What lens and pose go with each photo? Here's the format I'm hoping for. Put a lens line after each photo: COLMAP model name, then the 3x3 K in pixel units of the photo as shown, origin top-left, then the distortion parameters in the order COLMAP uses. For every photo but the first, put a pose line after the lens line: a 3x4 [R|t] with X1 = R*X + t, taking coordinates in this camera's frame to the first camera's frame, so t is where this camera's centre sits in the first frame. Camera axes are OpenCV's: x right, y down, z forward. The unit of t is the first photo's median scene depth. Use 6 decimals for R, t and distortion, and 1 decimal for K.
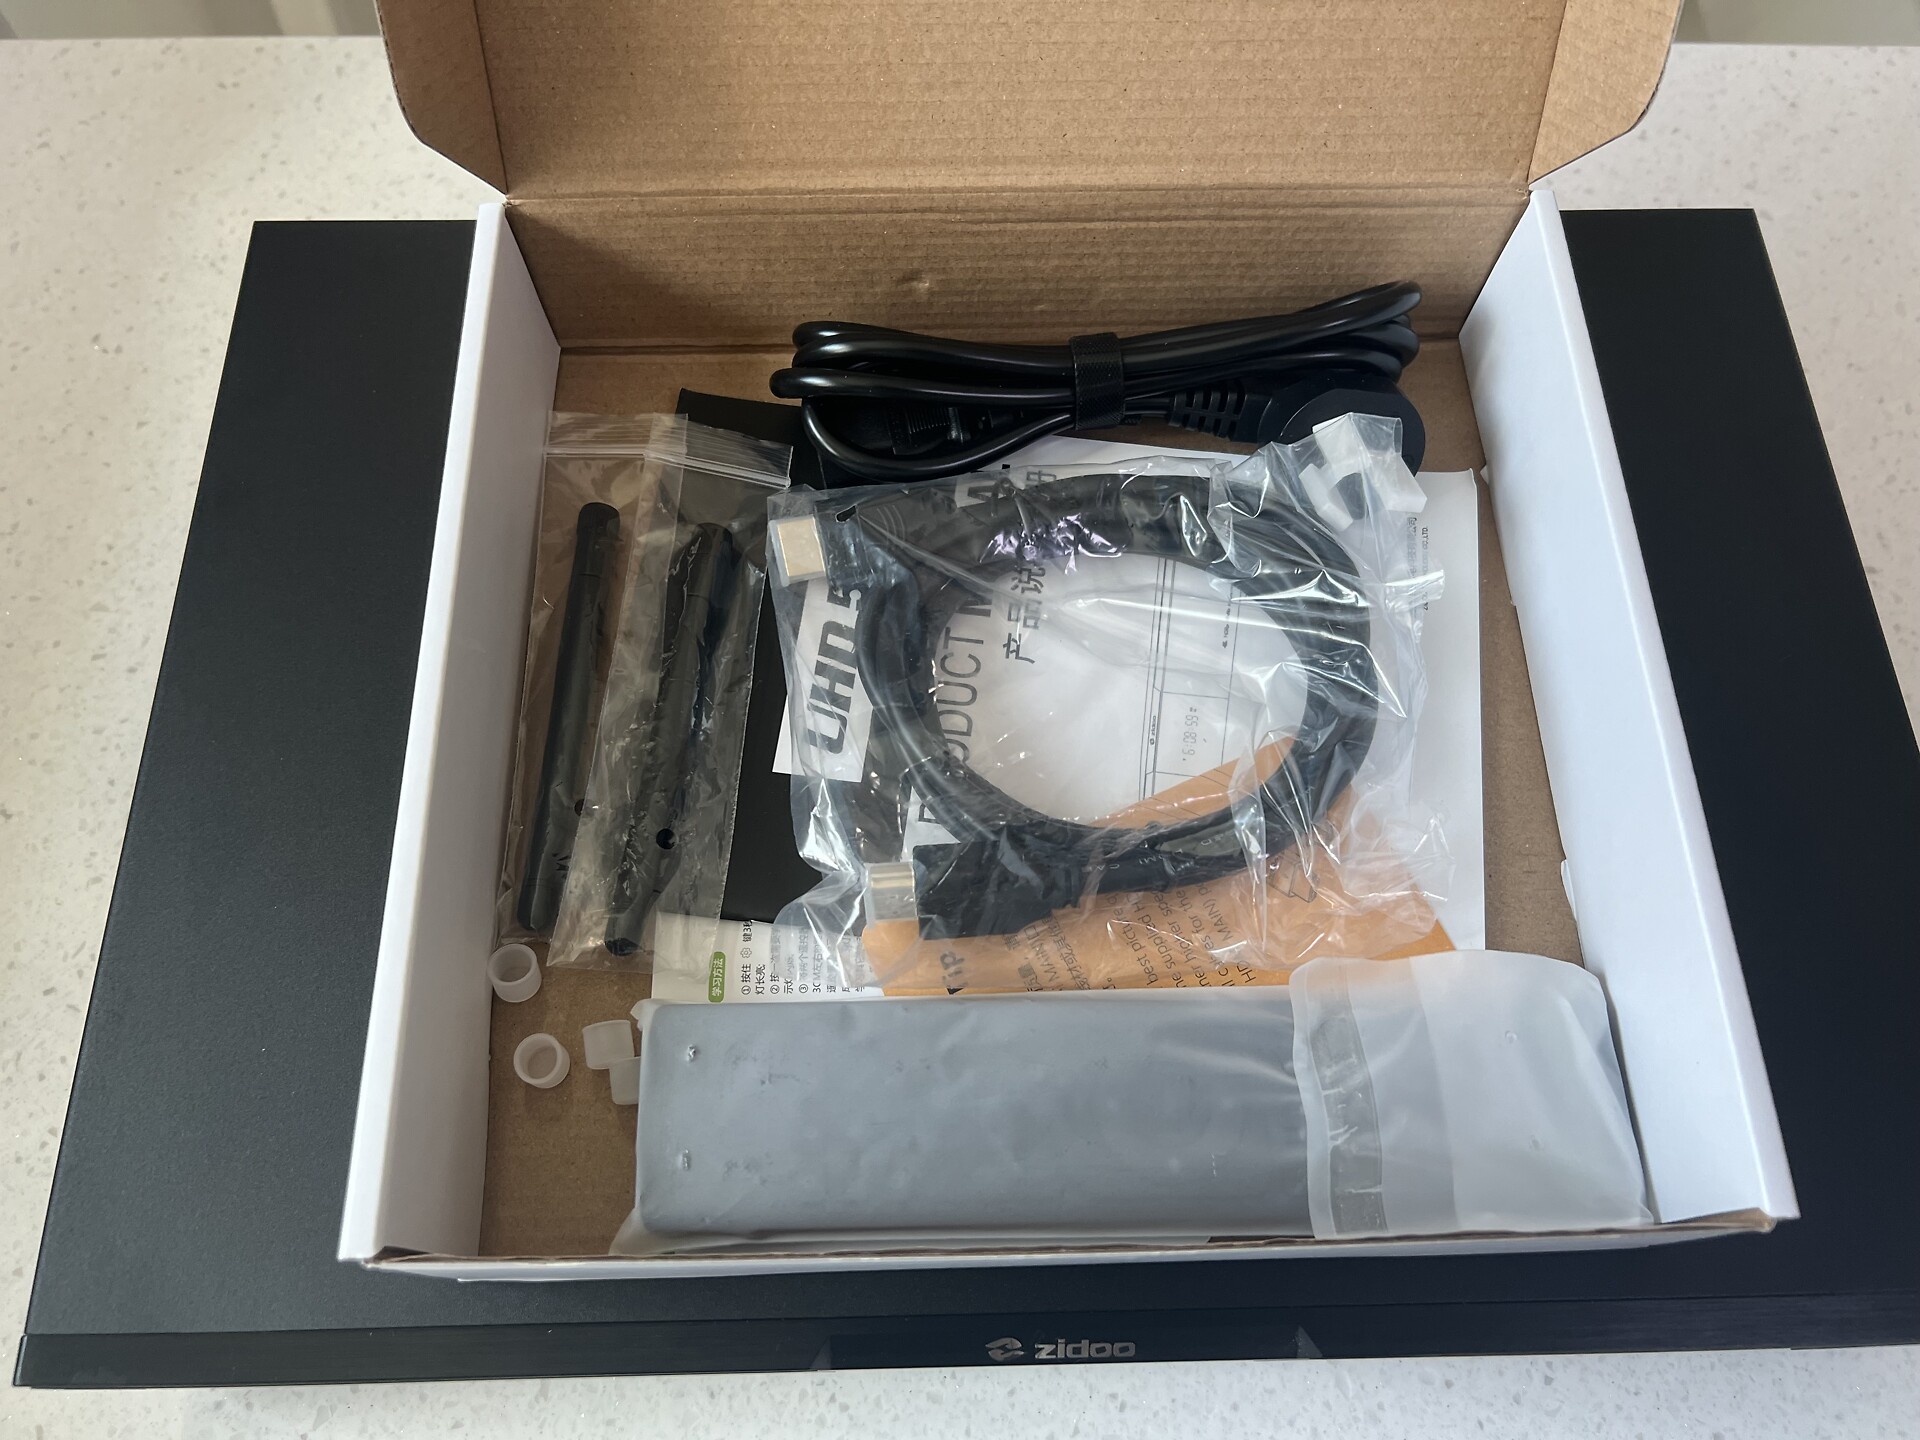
lens RADIAL K [[1460.7, 0, 949.4], [0, 1460.7, 719.1], [0, 0, 1]] dist [-0.006510, -0.013707]
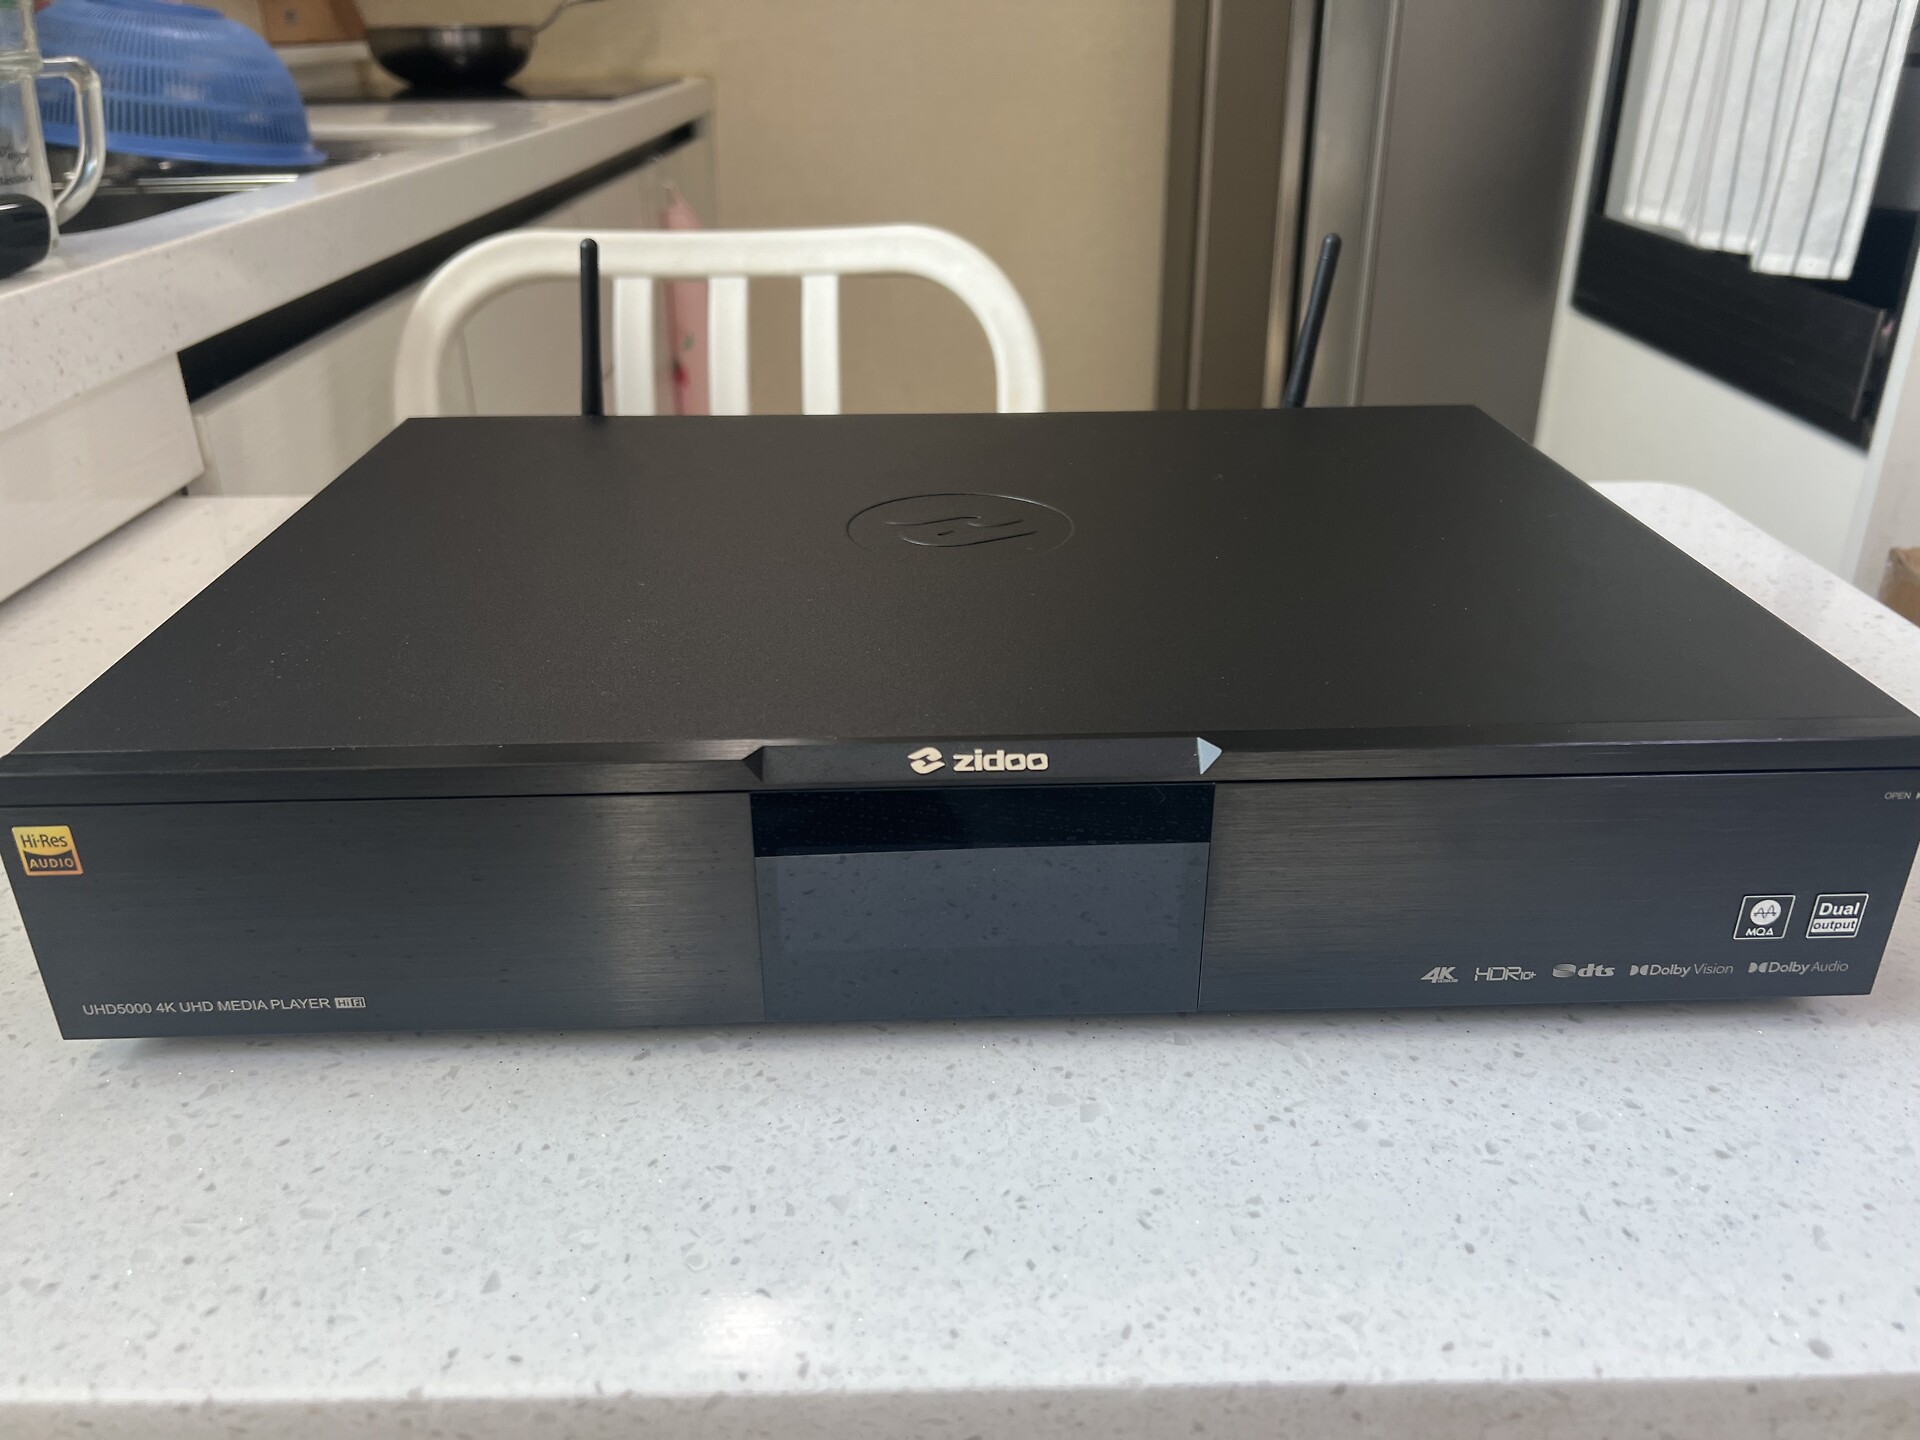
lens RADIAL K [[1460.7, 0, 968.2], [0, 1460.7, 724.7], [0, 0, 1]] dist [-0.006510, -0.013707]
pose [[0.999895, -0.013666, 0.004790, 0.052909], [0.013537, 0.764643, -0.644312, 0.903682], [0.005142, 0.644310, 0.764747, 0.136198]]
